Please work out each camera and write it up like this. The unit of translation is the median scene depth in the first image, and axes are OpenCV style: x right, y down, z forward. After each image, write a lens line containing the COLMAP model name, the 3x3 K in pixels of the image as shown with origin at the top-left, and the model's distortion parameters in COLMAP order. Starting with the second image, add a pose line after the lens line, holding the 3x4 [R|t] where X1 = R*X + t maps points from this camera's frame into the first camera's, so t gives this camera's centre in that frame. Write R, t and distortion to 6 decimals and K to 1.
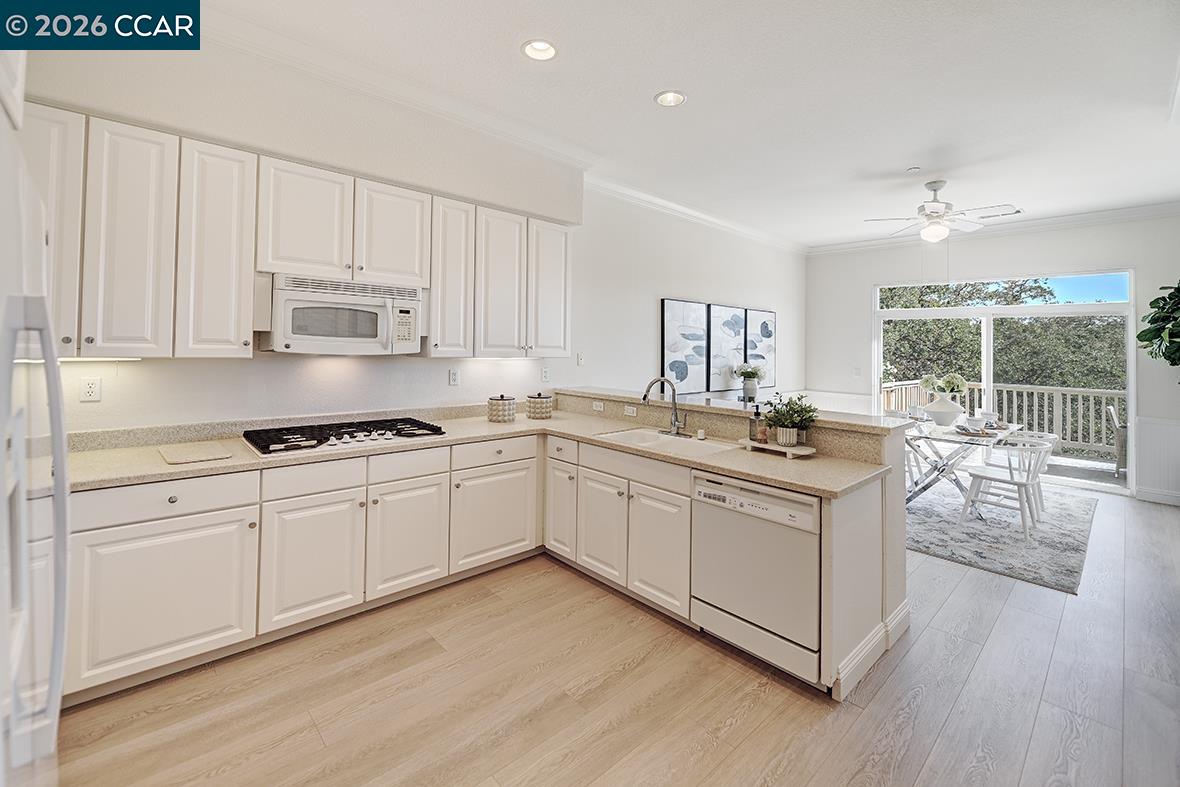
lens RADIAL K [[489.3, 0, 573.1], [0, 489.3, 330.9], [0, 0, 1]] dist [-0.007788, -0.000674]
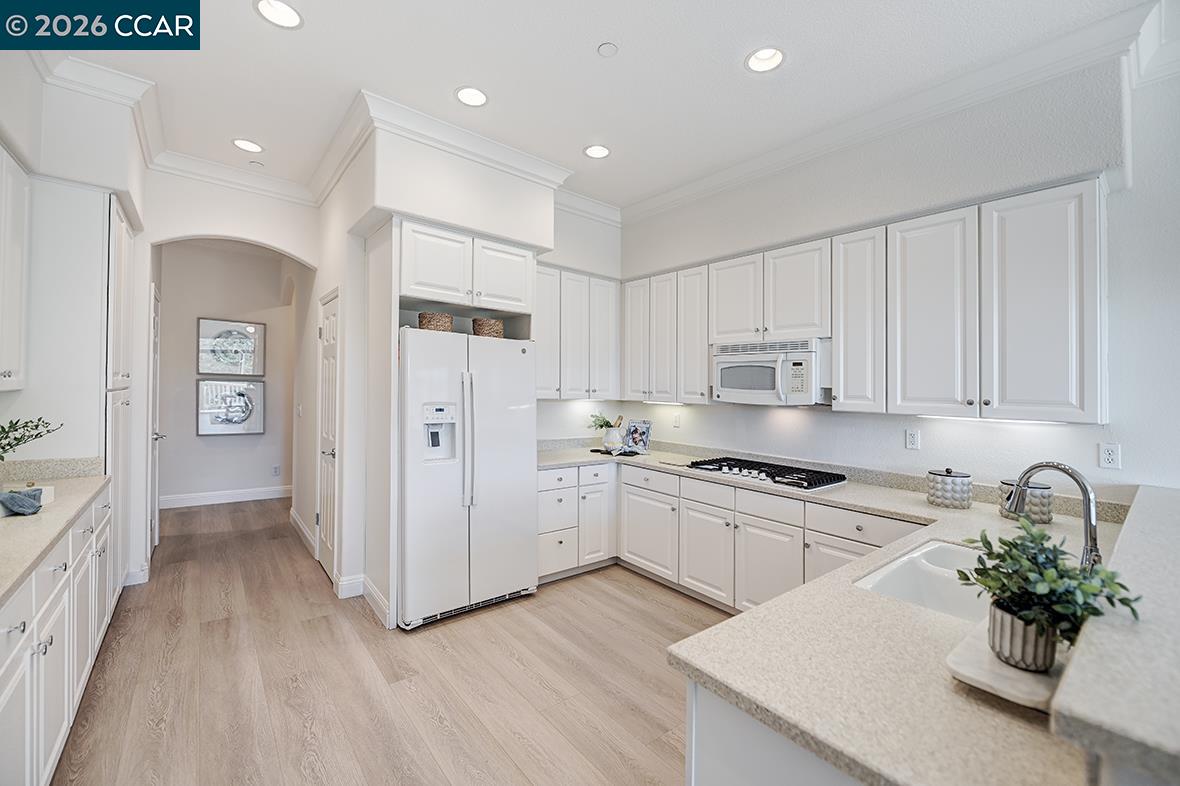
lens RADIAL K [[489.3, 0, 587.3], [0, 489.3, 389.0], [0, 0, 1]] dist [-0.007788, -0.000674]
pose [[-0.053174, -0.025593, -0.998257, 0.457466], [-0.001440, 0.999672, -0.025553, 0.026347], [0.998584, 0.000079, -0.053194, 0.396236]]
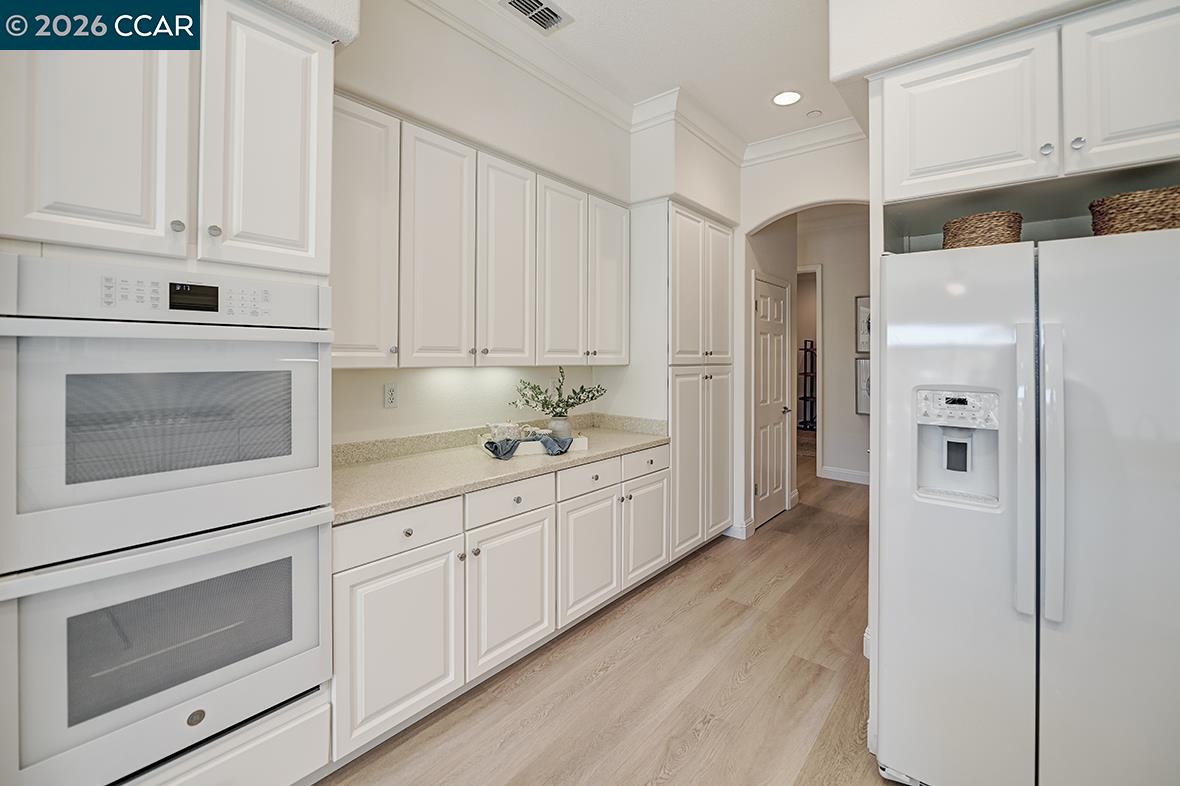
lens RADIAL K [[489.3, 0, 604.2], [0, 489.3, 349.3], [0, 0, 1]] dist [-0.007788, -0.000674]
pose [[-0.987340, -0.039389, -0.153652, 0.127137], [-0.033937, 0.998703, -0.037947, 0.022198], [0.154947, -0.032252, -0.987396, 0.468216]]
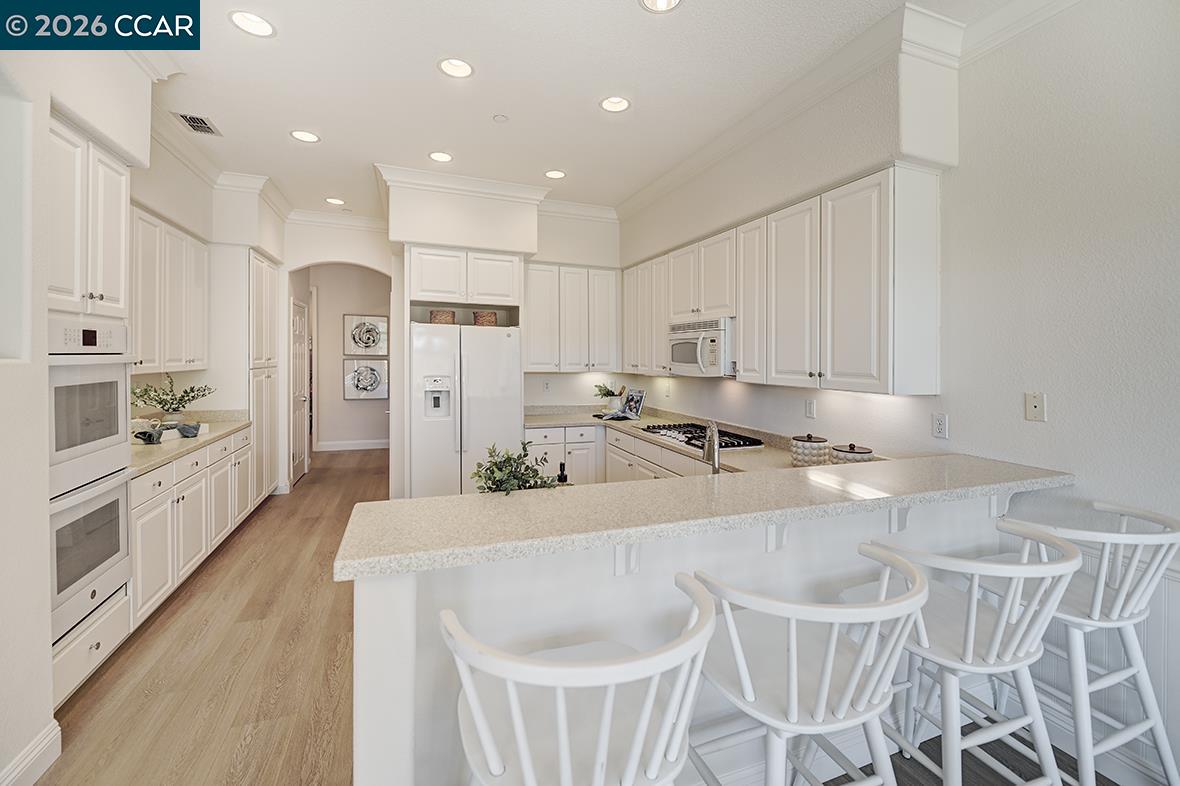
lens RADIAL K [[489.3, 0, 589.4], [0, 489.3, 360.6], [0, 0, 1]] dist [-0.007788, -0.000674]
pose [[-0.364833, -0.021411, -0.930827, 0.552398], [0.002544, 0.999709, -0.023993, 0.023016], [0.931069, -0.011121, -0.364673, 0.745754]]
